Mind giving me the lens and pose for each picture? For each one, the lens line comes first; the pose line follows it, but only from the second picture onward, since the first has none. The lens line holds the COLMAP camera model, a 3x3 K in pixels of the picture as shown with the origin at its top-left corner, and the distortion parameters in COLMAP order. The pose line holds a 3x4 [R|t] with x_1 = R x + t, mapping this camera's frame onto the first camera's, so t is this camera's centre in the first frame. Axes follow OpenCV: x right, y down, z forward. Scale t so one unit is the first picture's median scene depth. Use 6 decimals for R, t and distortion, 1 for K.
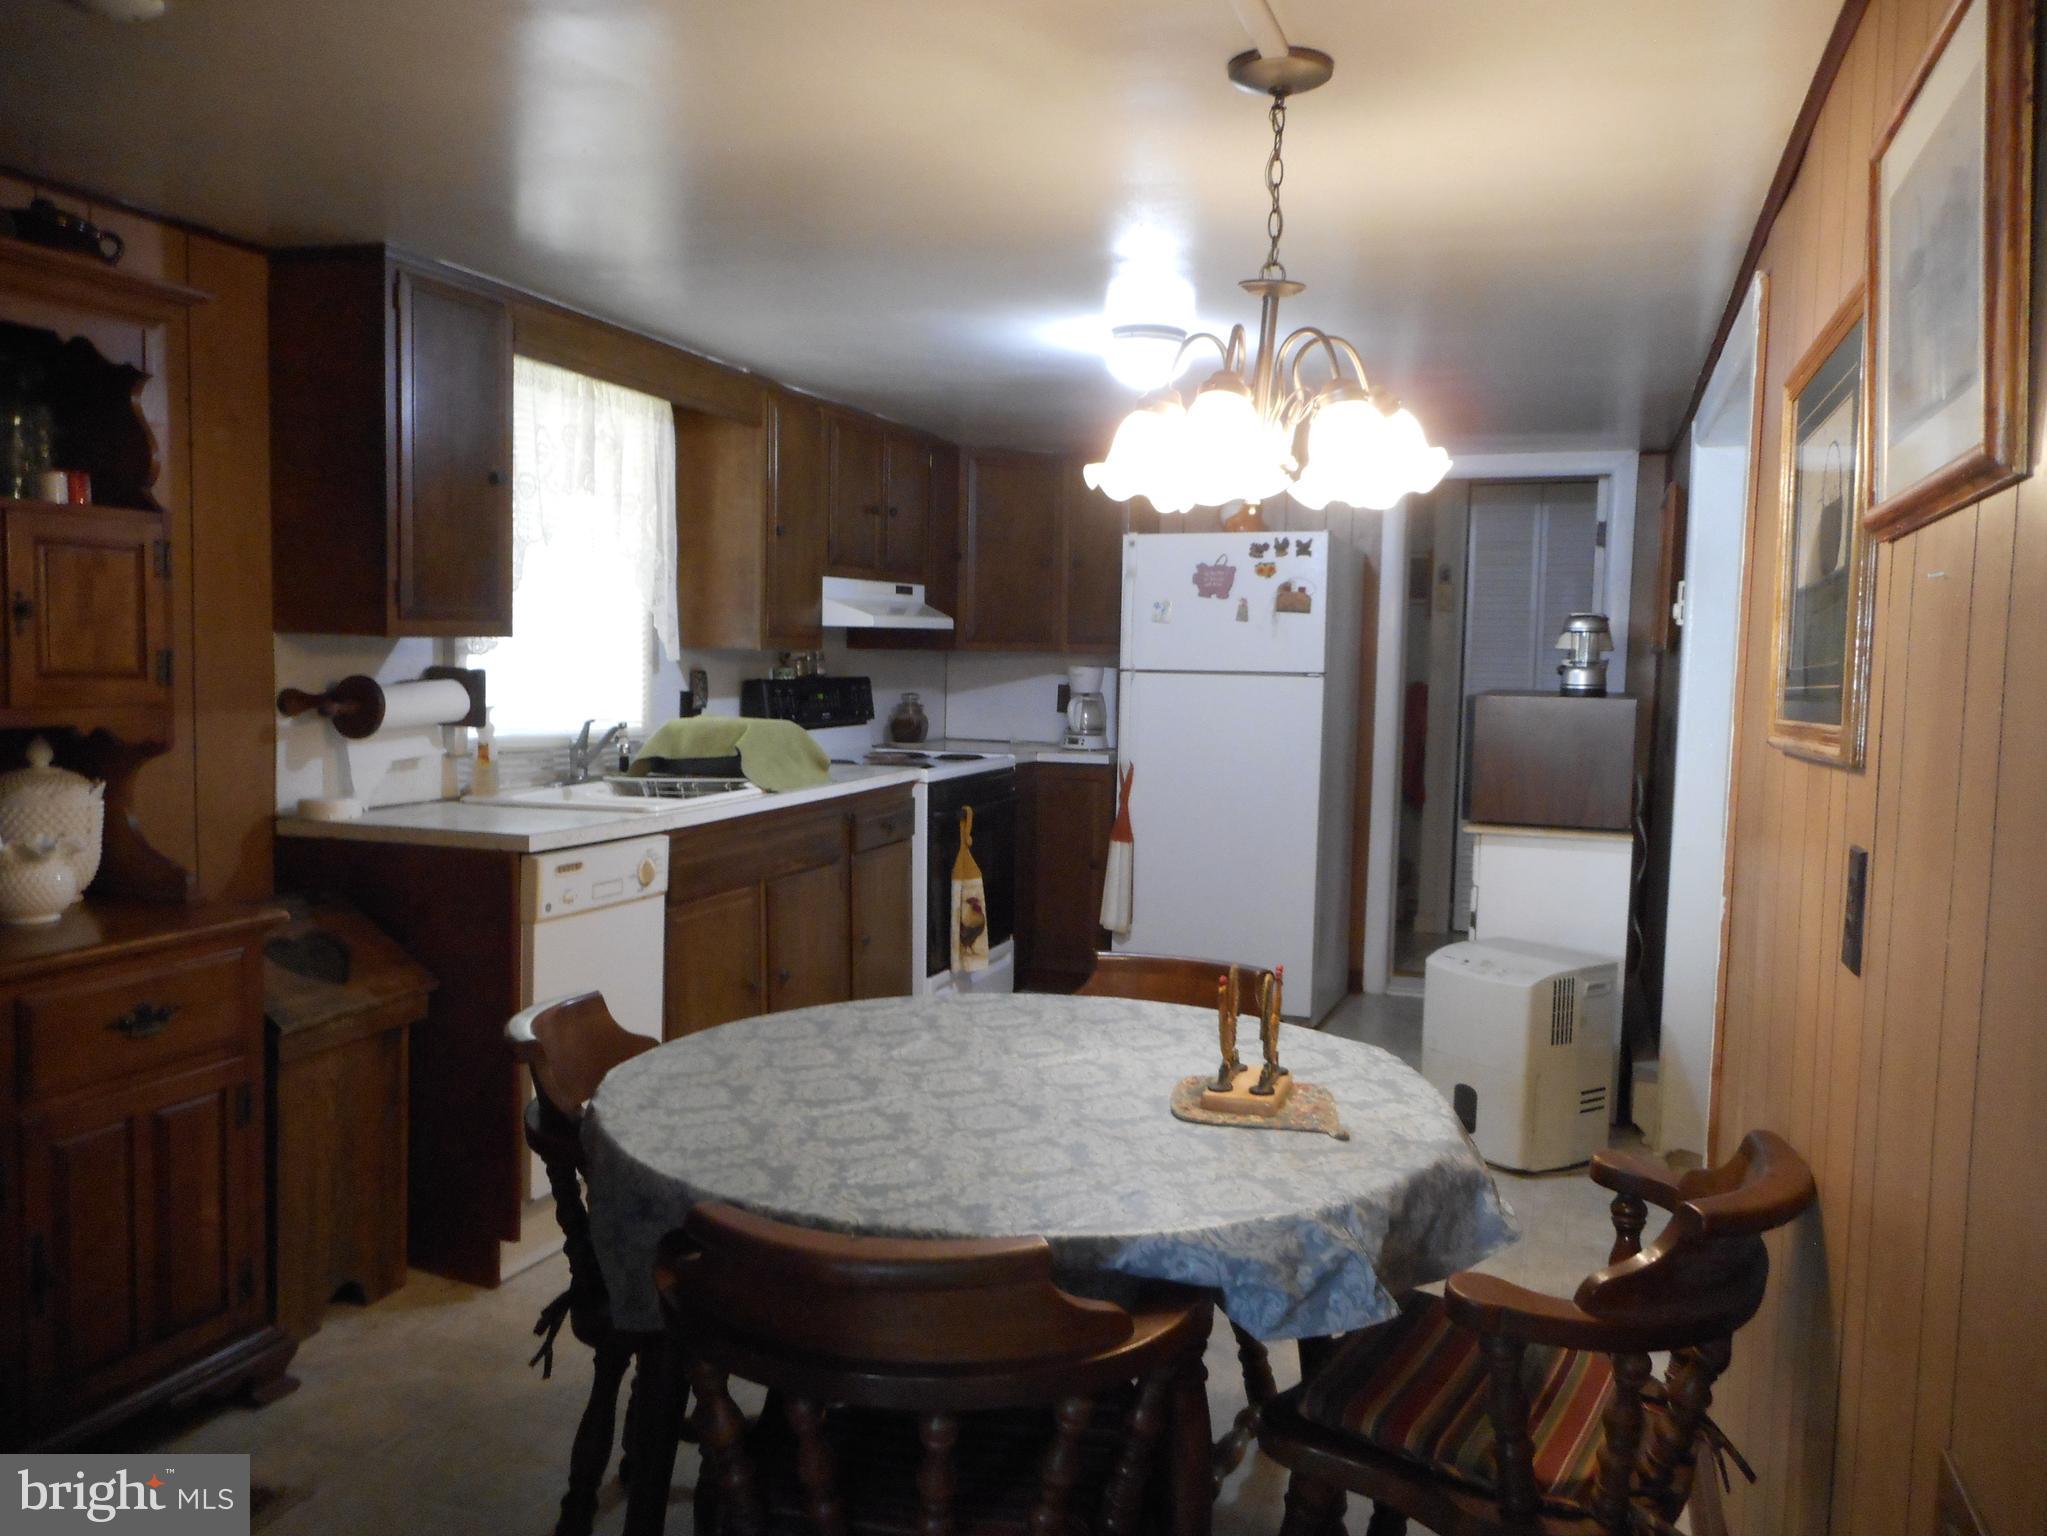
lens RADIAL K [[1534.5, 0, 1026.6], [0, 1534.5, 776.3], [0, 0, 1]] dist [0.000086, -0.003791]
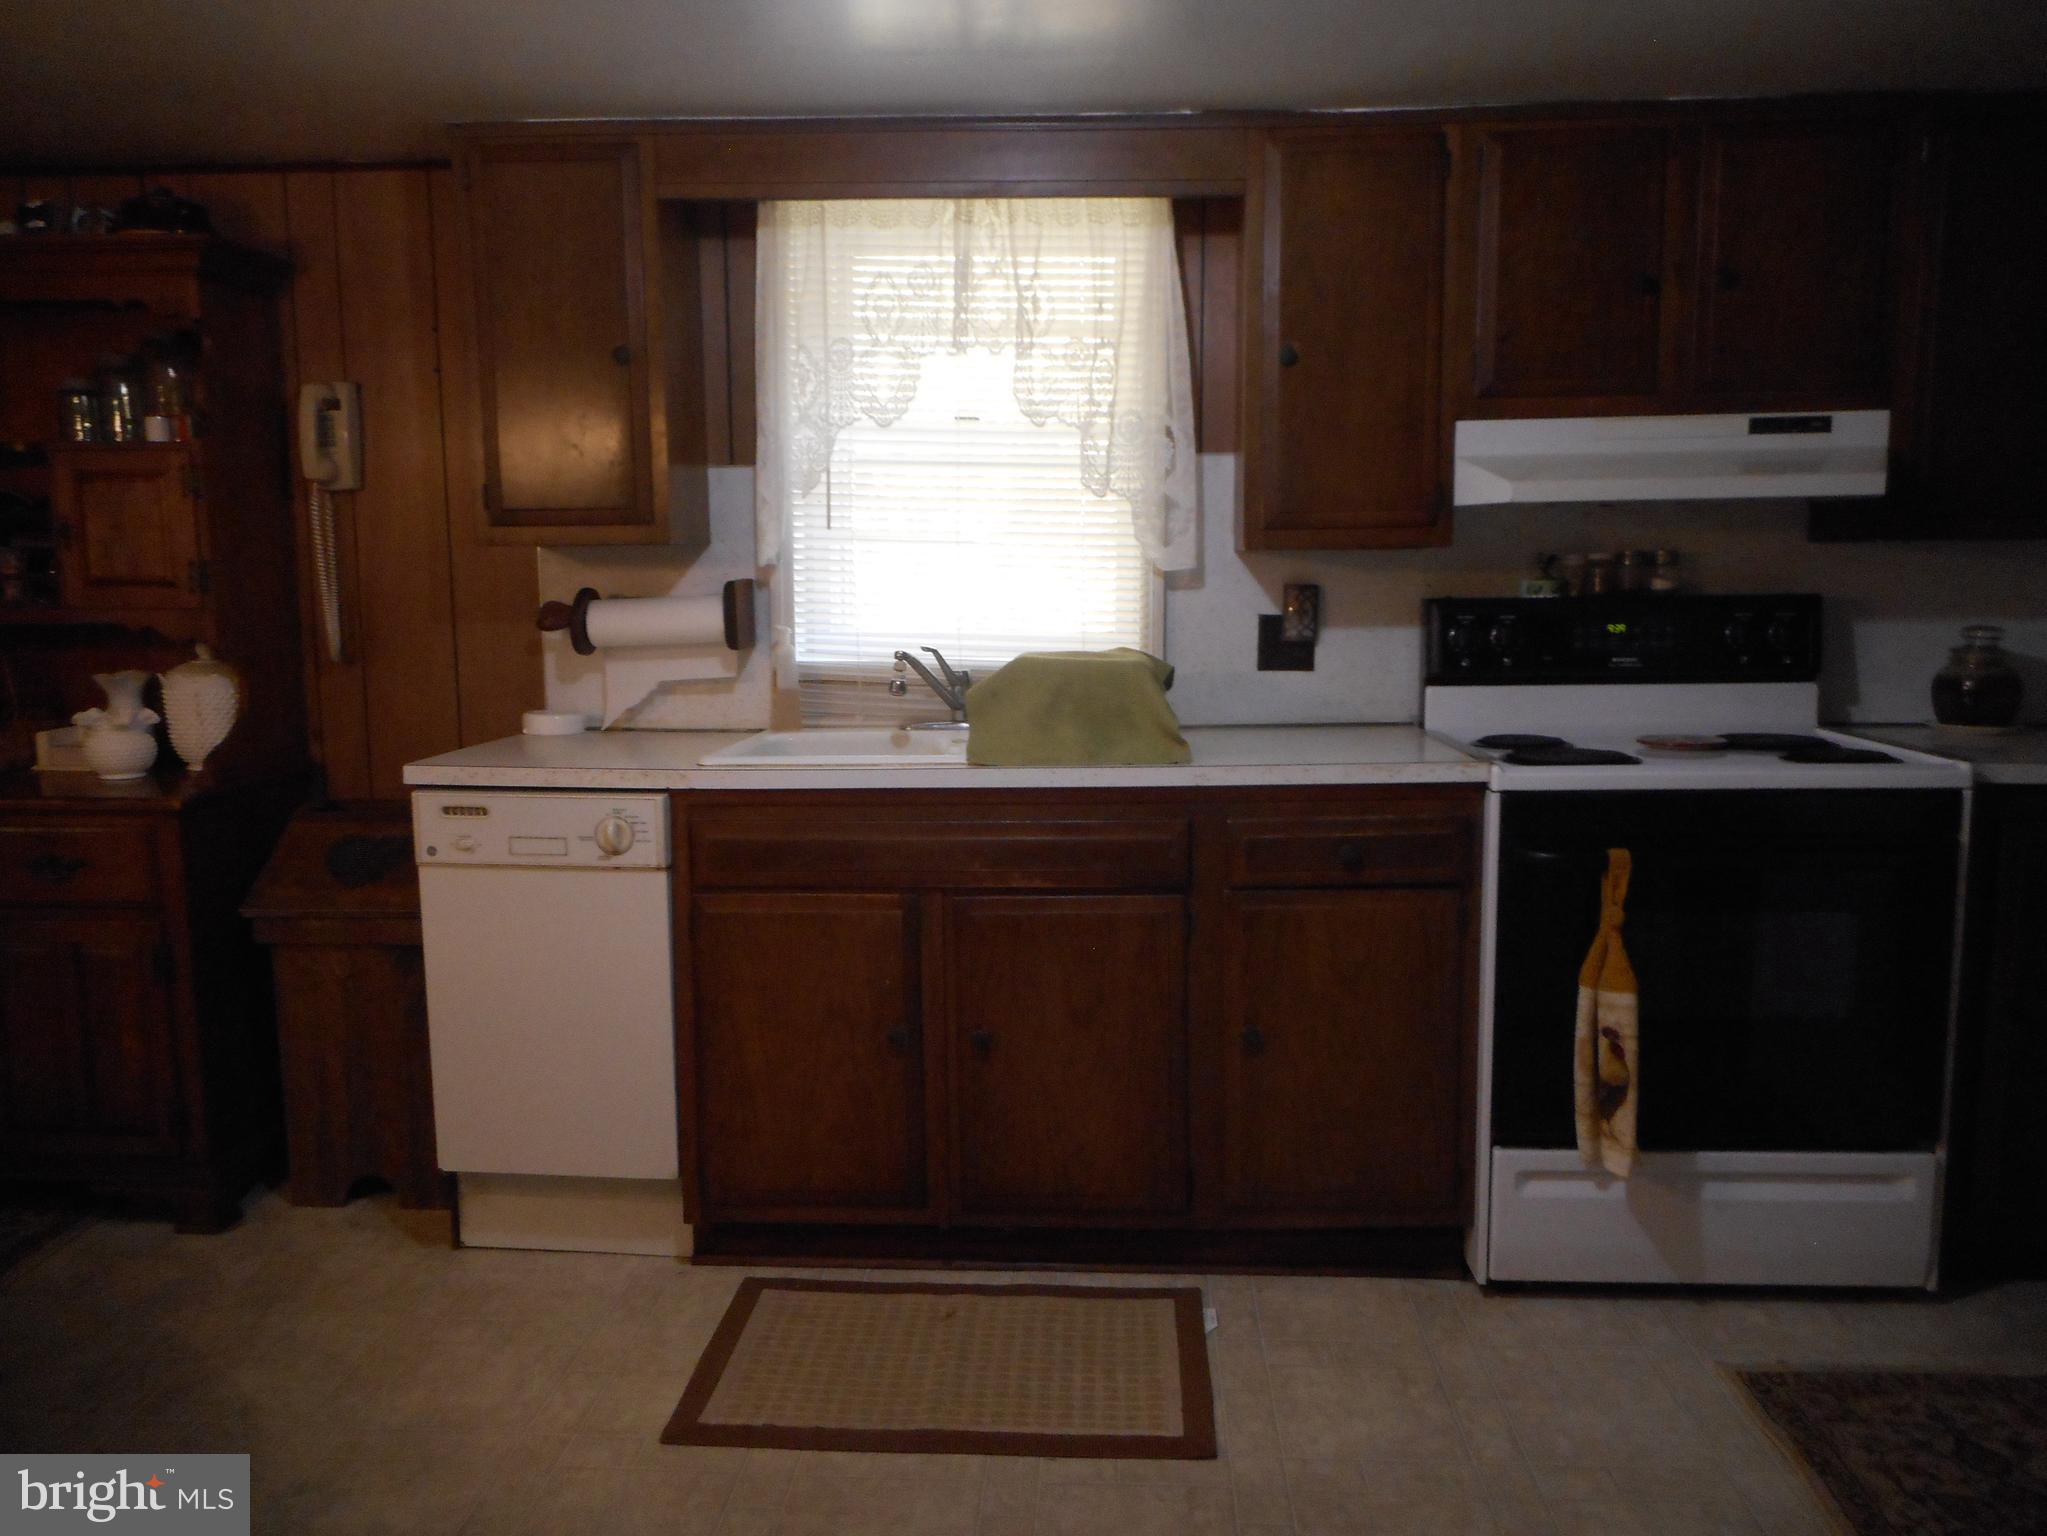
lens RADIAL K [[1534.5, 0, 1026.6], [0, 1534.5, 776.3], [0, 0, 1]] dist [0.000086, -0.003791]
pose [[0.285107, 0.107170, -0.952485, 0.366665], [-0.065613, 0.993581, 0.092154, -0.035906], [0.956247, 0.036222, 0.290309, 0.631951]]
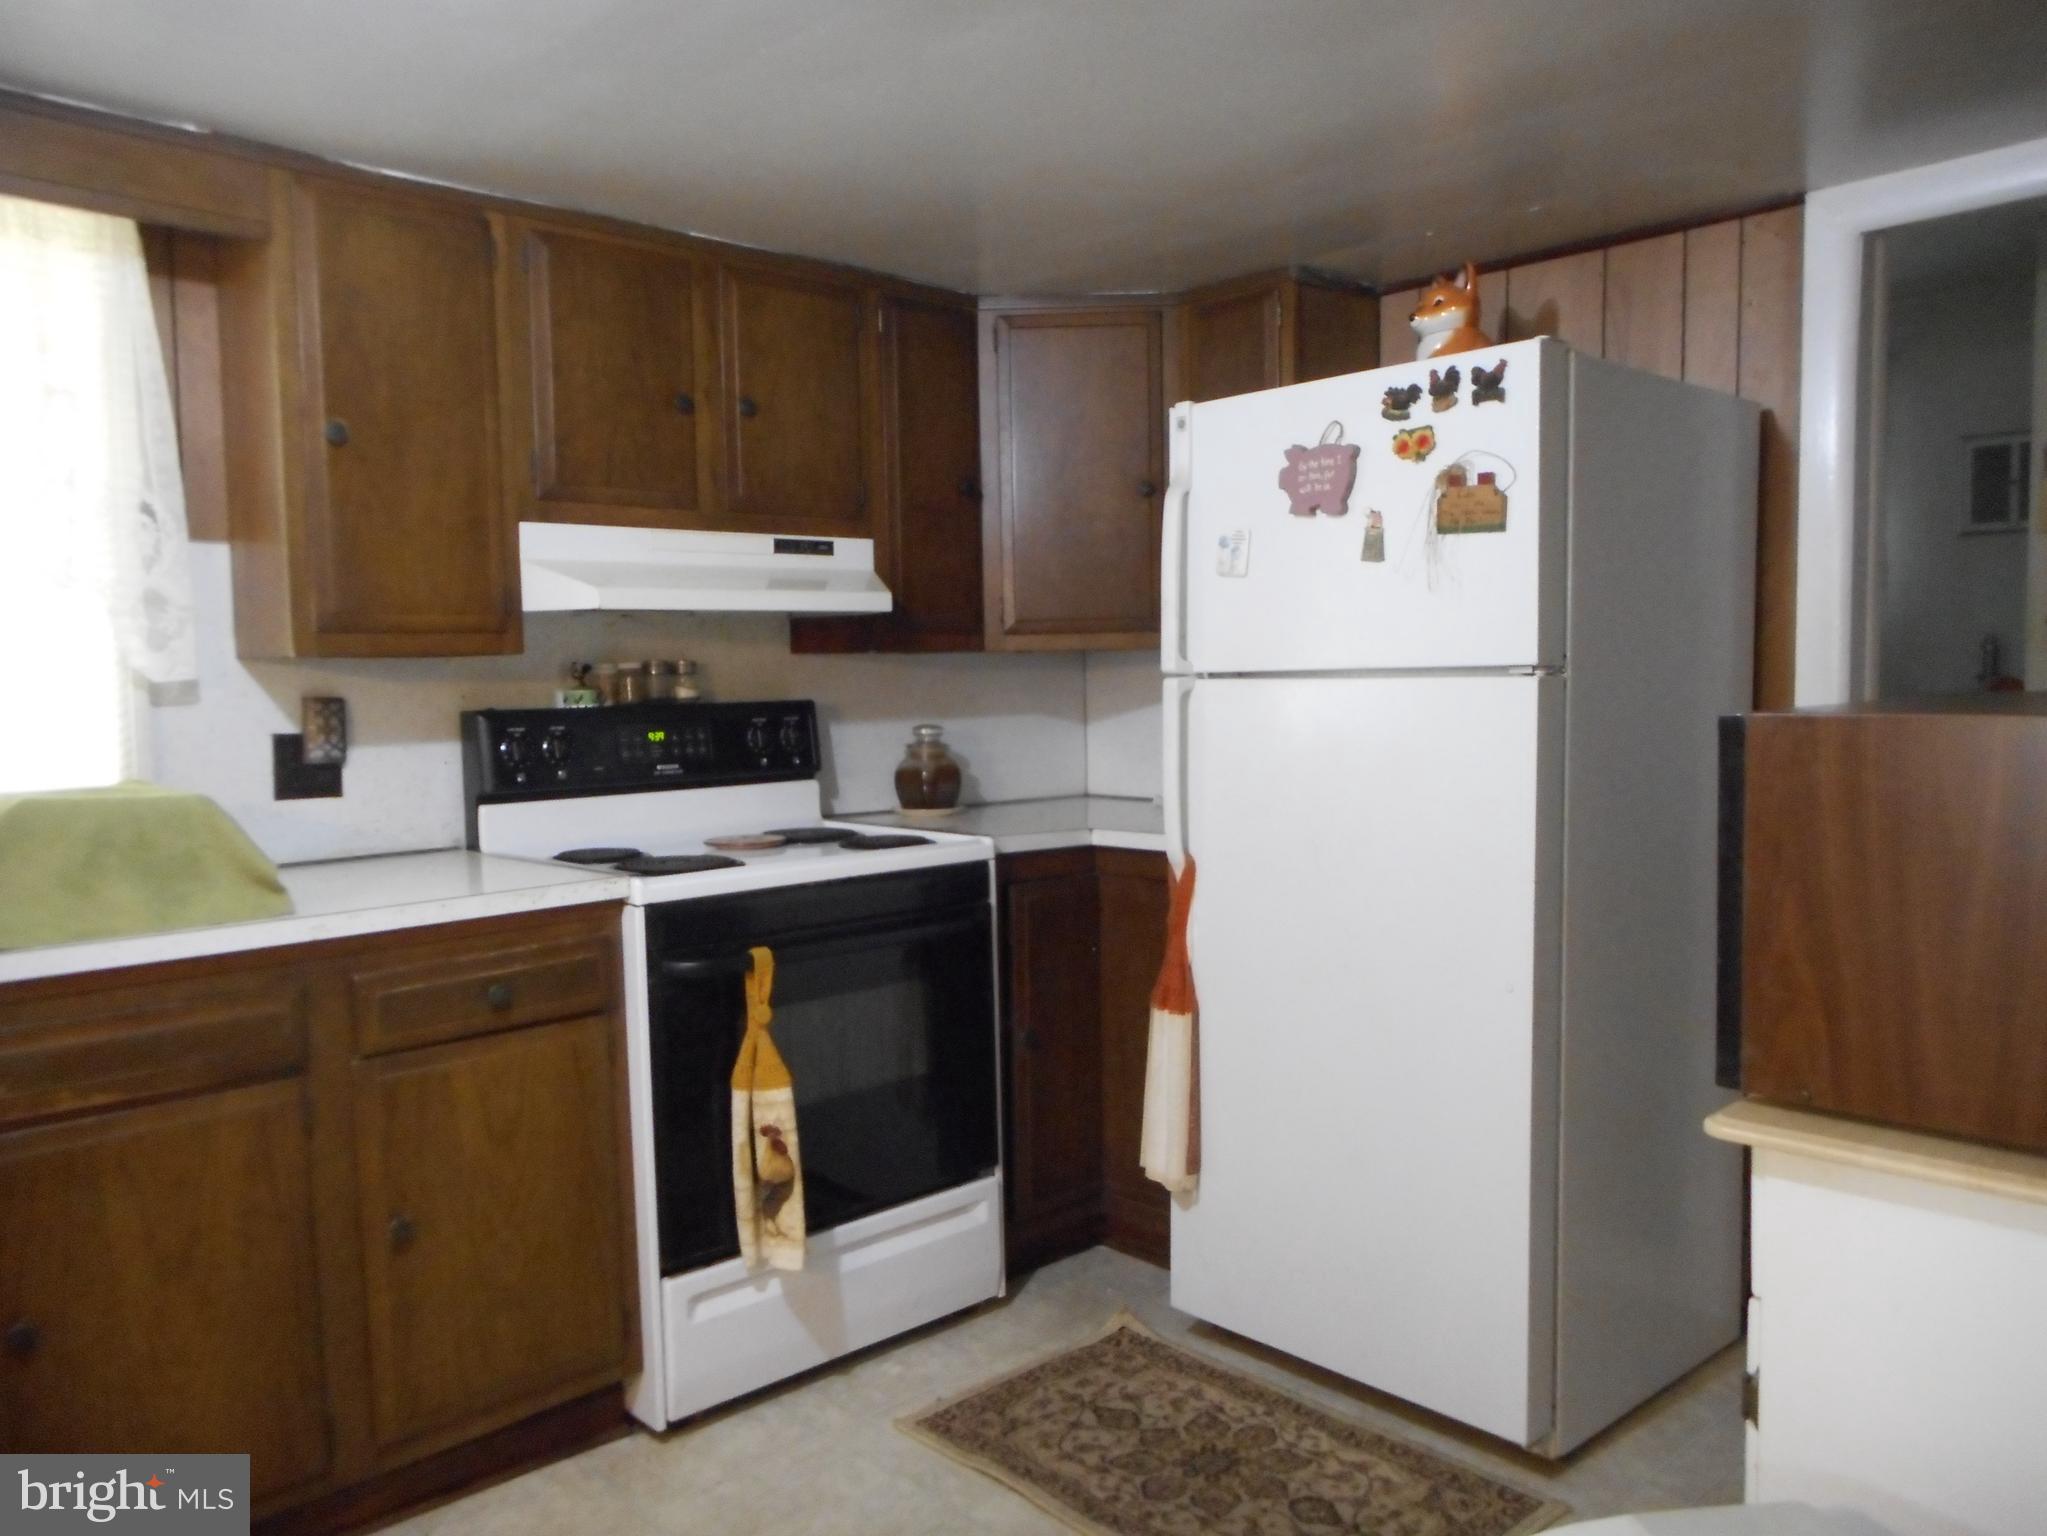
lens RADIAL K [[1534.5, 0, 1026.6], [0, 1534.5, 776.3], [0, 0, 1]] dist [0.000086, -0.003791]
pose [[0.892599, -0.002226, -0.450845, 0.260217], [-0.006039, 0.999839, -0.016893, -0.028139], [0.450811, 0.017801, 0.892442, 0.550022]]
